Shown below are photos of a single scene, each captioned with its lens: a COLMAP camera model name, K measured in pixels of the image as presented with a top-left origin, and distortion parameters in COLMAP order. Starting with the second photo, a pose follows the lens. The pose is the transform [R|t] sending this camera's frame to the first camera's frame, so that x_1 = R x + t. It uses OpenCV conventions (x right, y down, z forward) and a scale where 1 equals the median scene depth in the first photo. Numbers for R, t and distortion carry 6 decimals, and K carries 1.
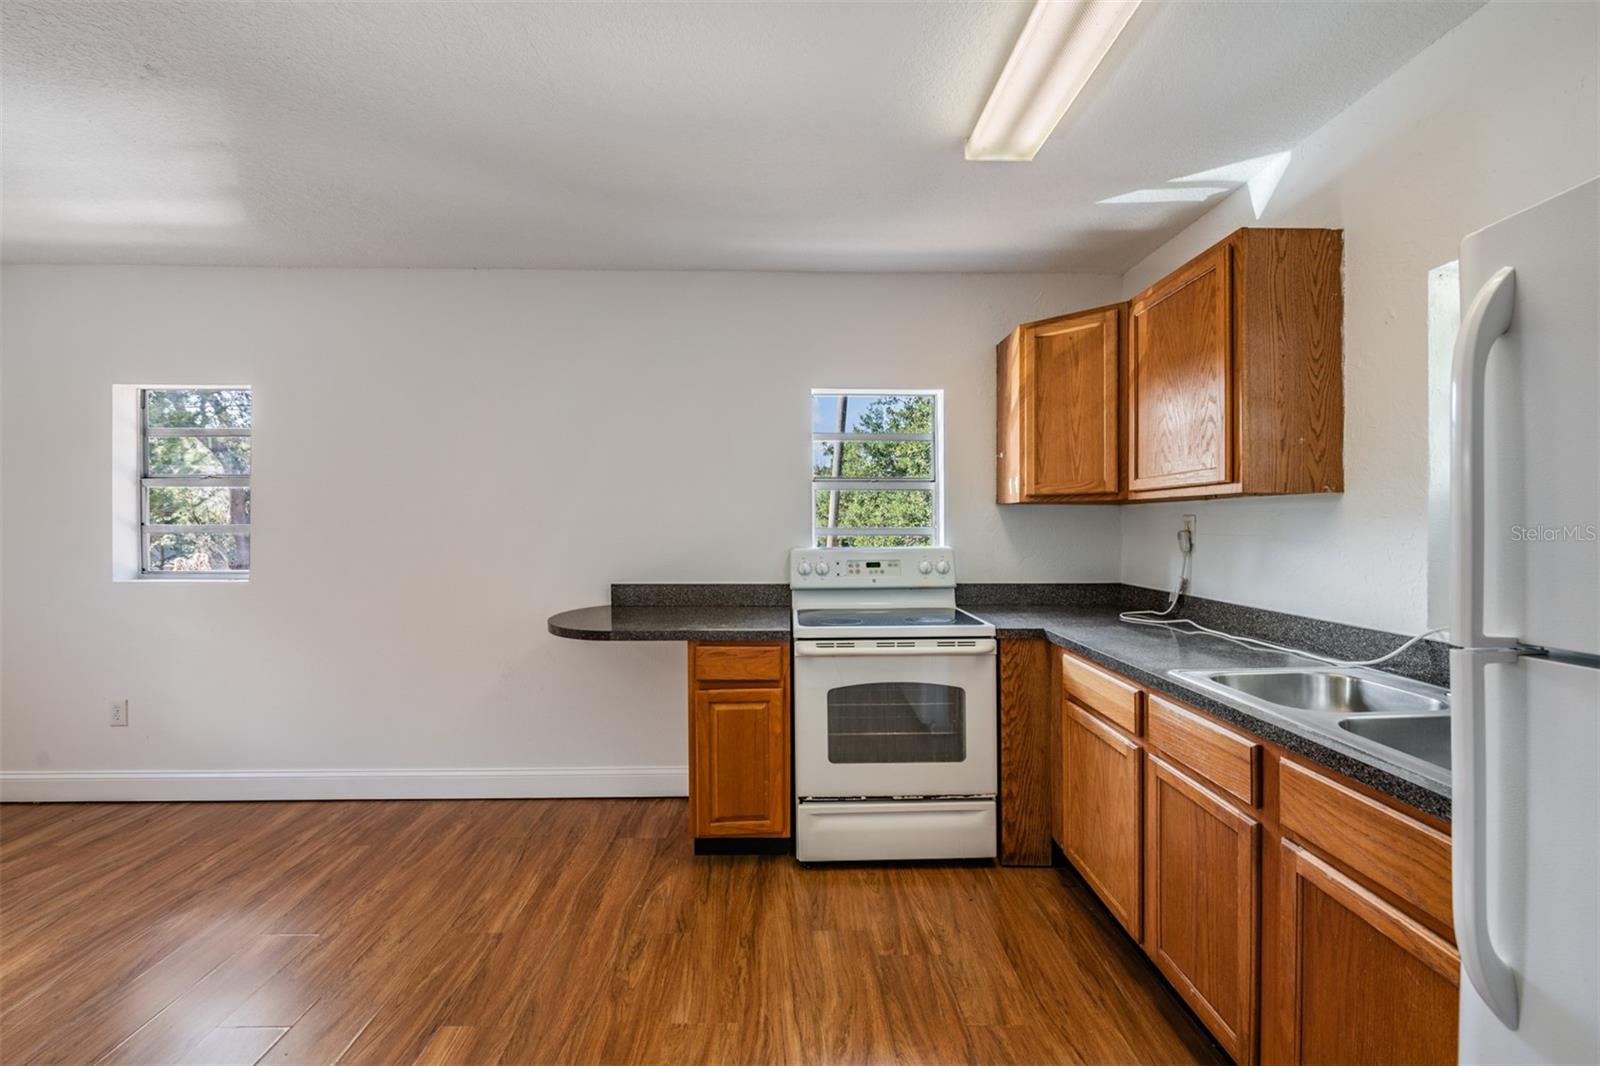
lens RADIAL K [[635.6, 0, 800.0], [0, 635.6, 533.0], [0, 0, 1]] dist [-0.000180, -0.000066]
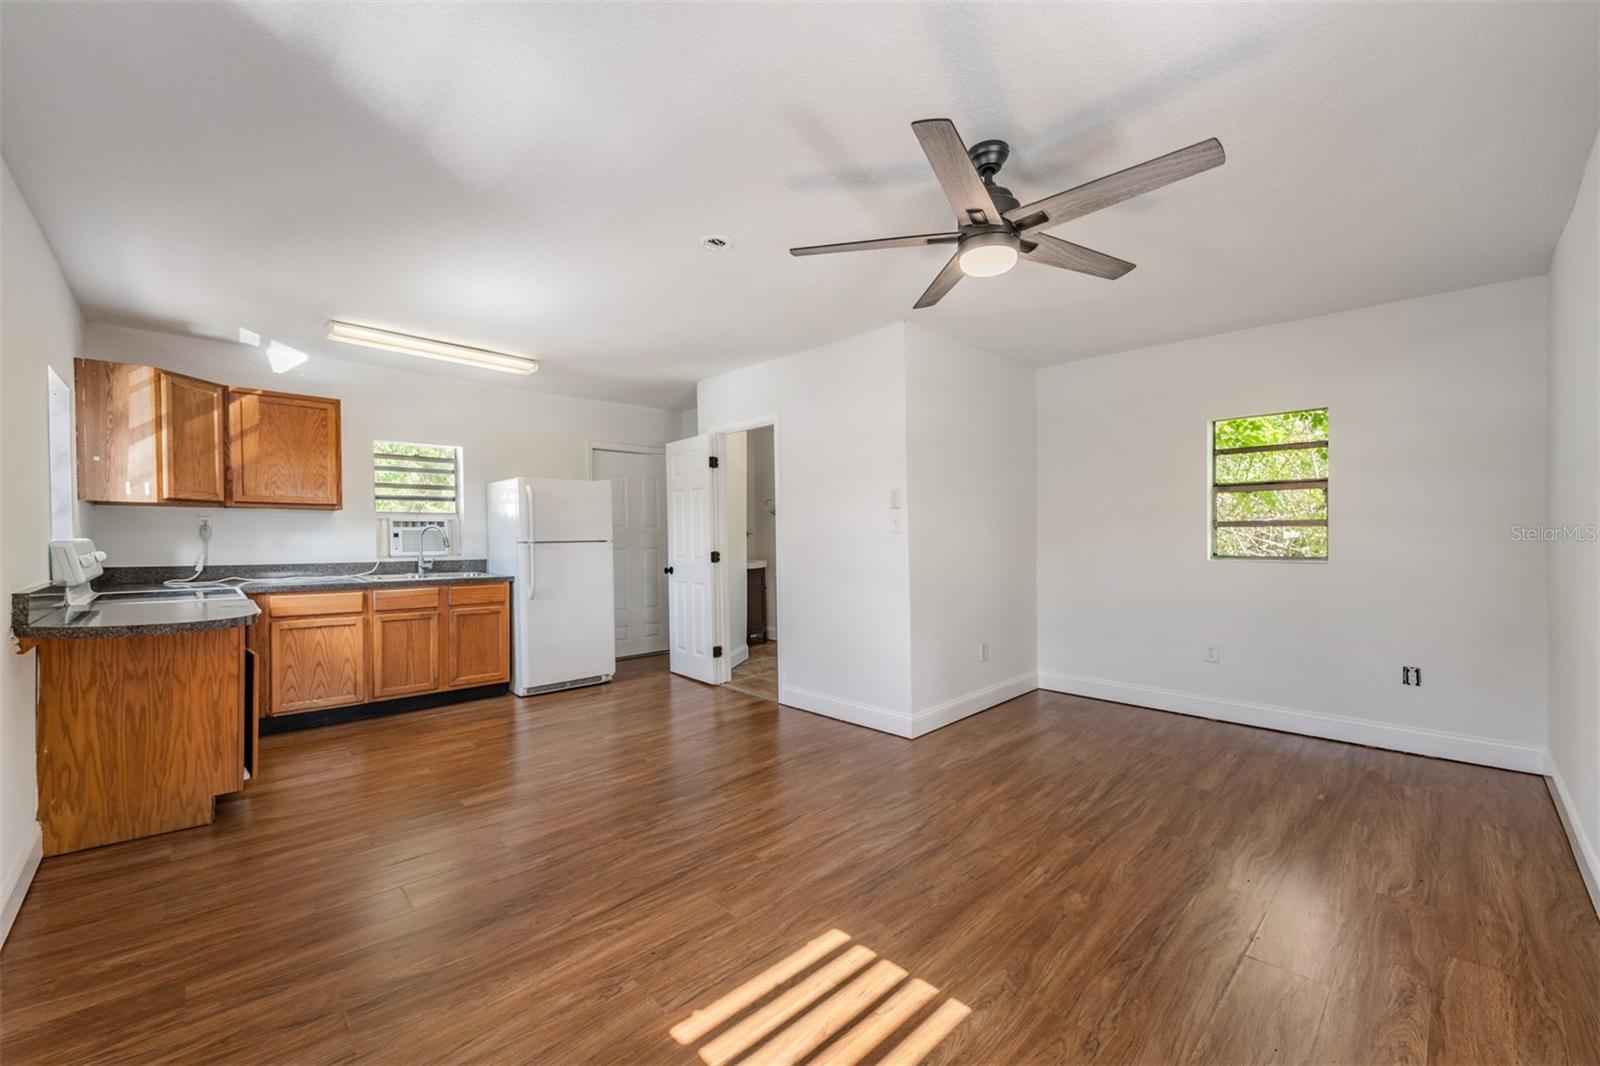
lens RADIAL K [[643.9, 0, 798.2], [0, 643.9, 560.4], [0, 0, 1]] dist [-0.022241, 0.000272]
pose [[-0.675769, -0.027615, 0.736596, -1.682974], [0.009382, 0.998895, 0.046056, 0.024444], [-0.737054, 0.038034, -0.674763, 1.023344]]
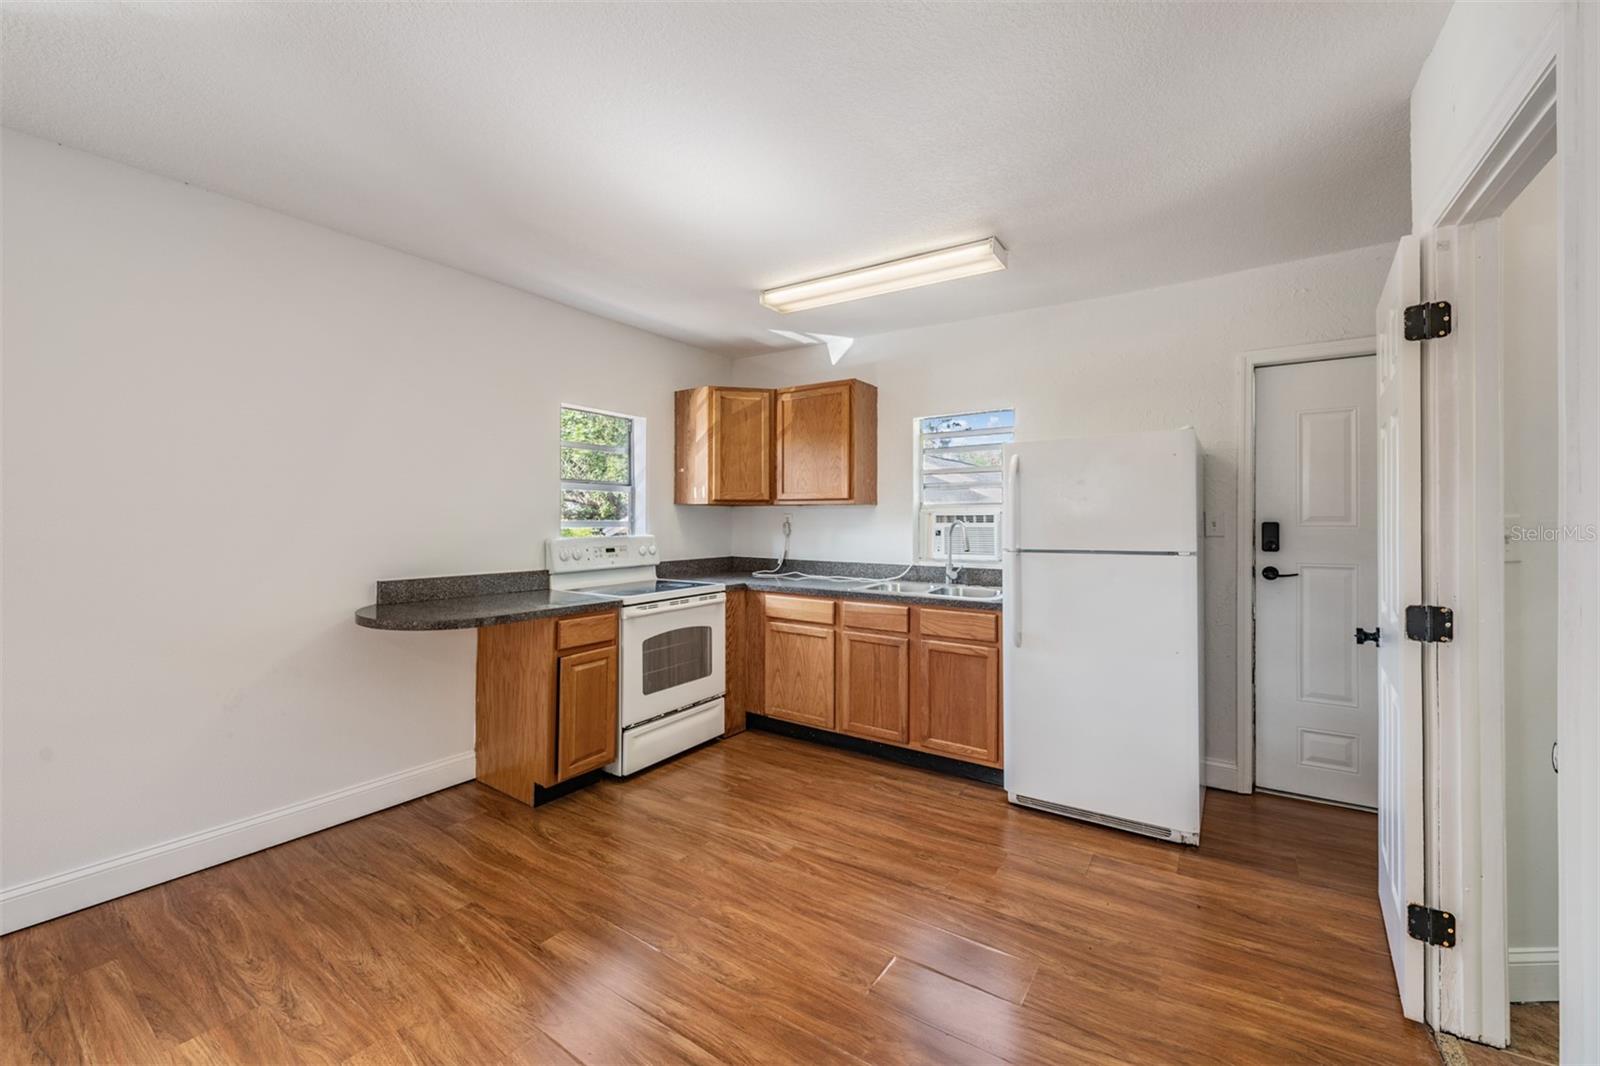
lens RADIAL K [[630.2, 0, 800.0], [0, 630.2, 533.0], [0, 0, 1]] dist [0.000283, -0.006744]
pose [[0.580508, -0.014519, 0.814125, -0.835498], [0.007296, 0.999894, 0.012630, 0.003091], [-0.814222, -0.001392, 0.580552, -0.045058]]
